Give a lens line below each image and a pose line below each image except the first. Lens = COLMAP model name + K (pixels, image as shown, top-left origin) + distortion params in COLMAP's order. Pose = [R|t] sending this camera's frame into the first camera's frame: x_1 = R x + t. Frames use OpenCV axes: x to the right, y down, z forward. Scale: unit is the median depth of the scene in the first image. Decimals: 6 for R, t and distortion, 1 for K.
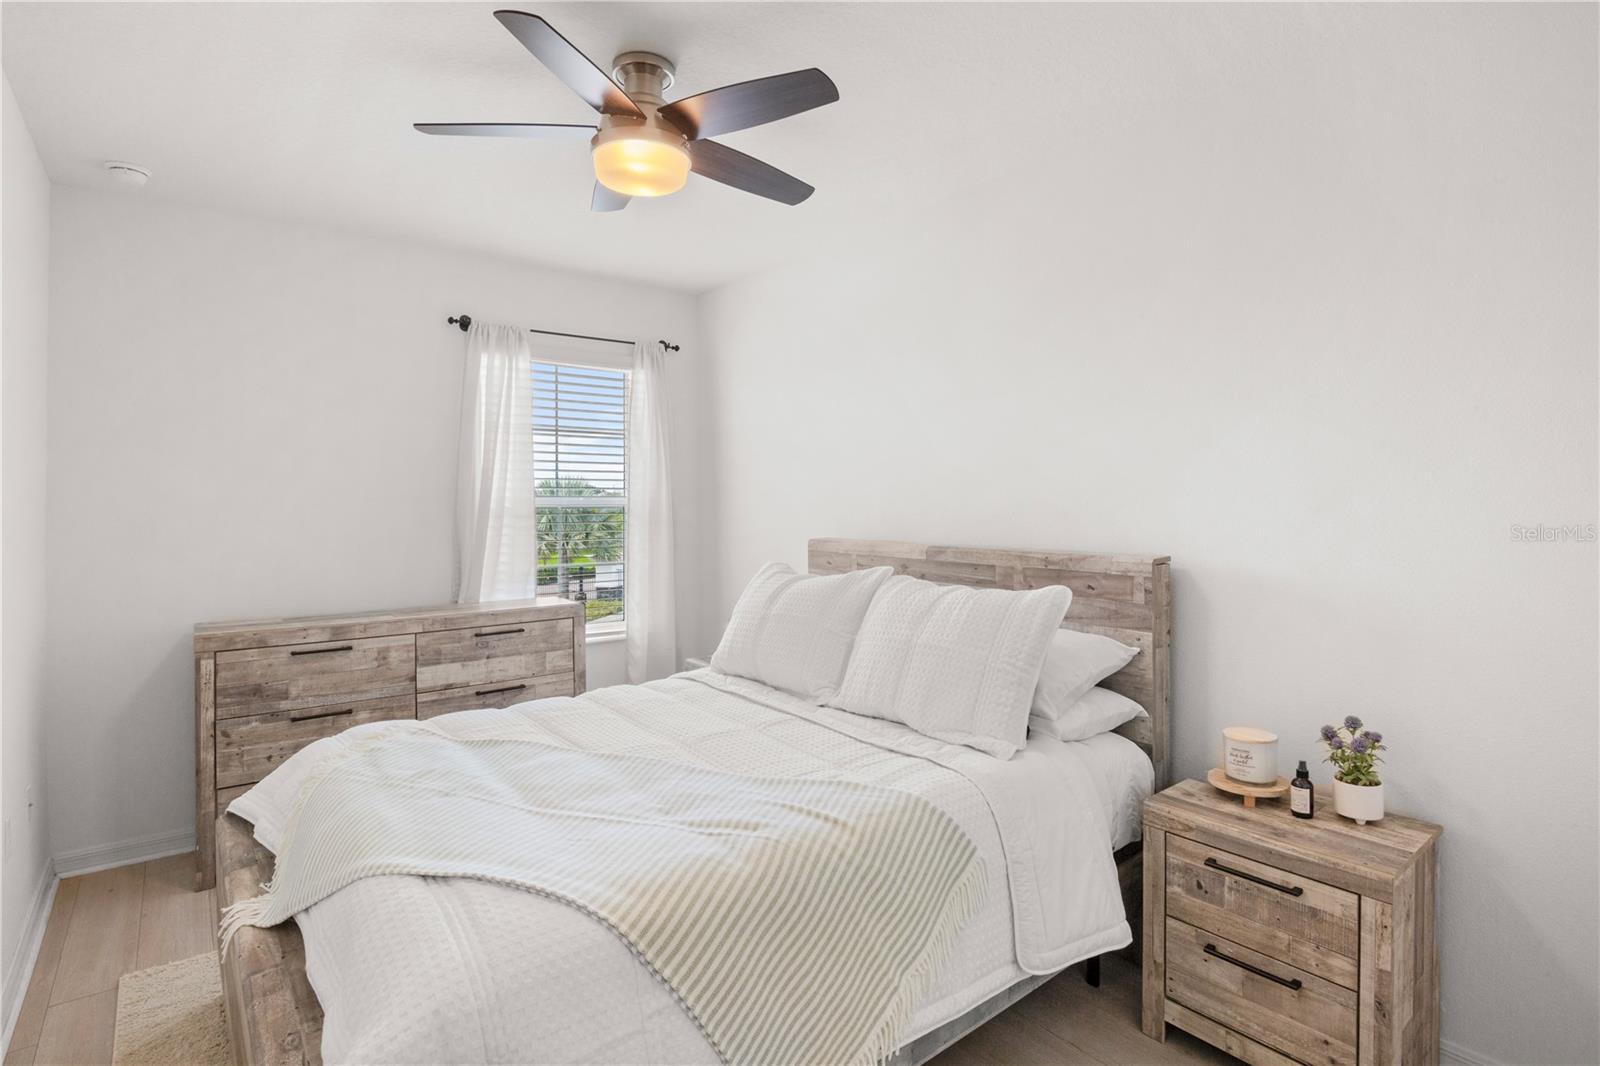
lens RADIAL K [[790.4, 0, 798.9], [0, 790.4, 526.6], [0, 0, 1]] dist [-0.021732, -0.001063]
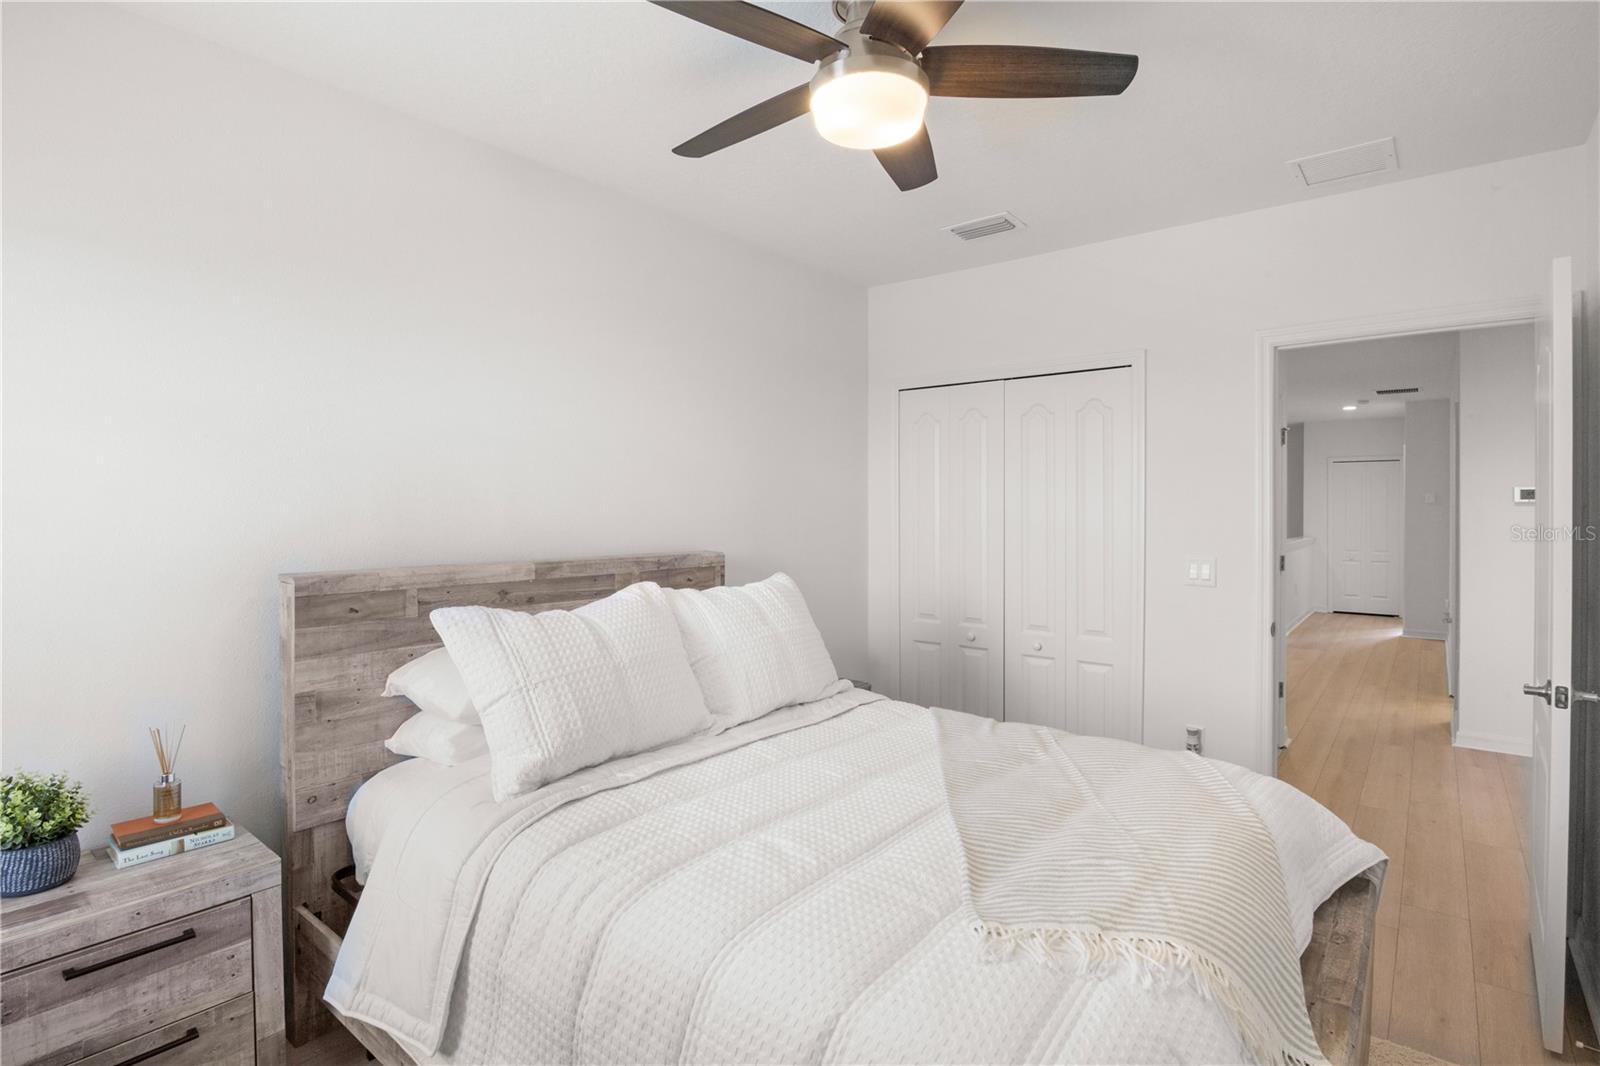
lens RADIAL K [[790.4, 0, 783.8], [0, 790.4, 530.5], [0, 0, 1]] dist [-0.021732, -0.001063]
pose [[-0.215410, -0.023307, 0.976245, -0.707056], [0.029943, 0.999087, 0.030459, -0.028004], [-0.976064, 0.035792, -0.214516, 0.894835]]
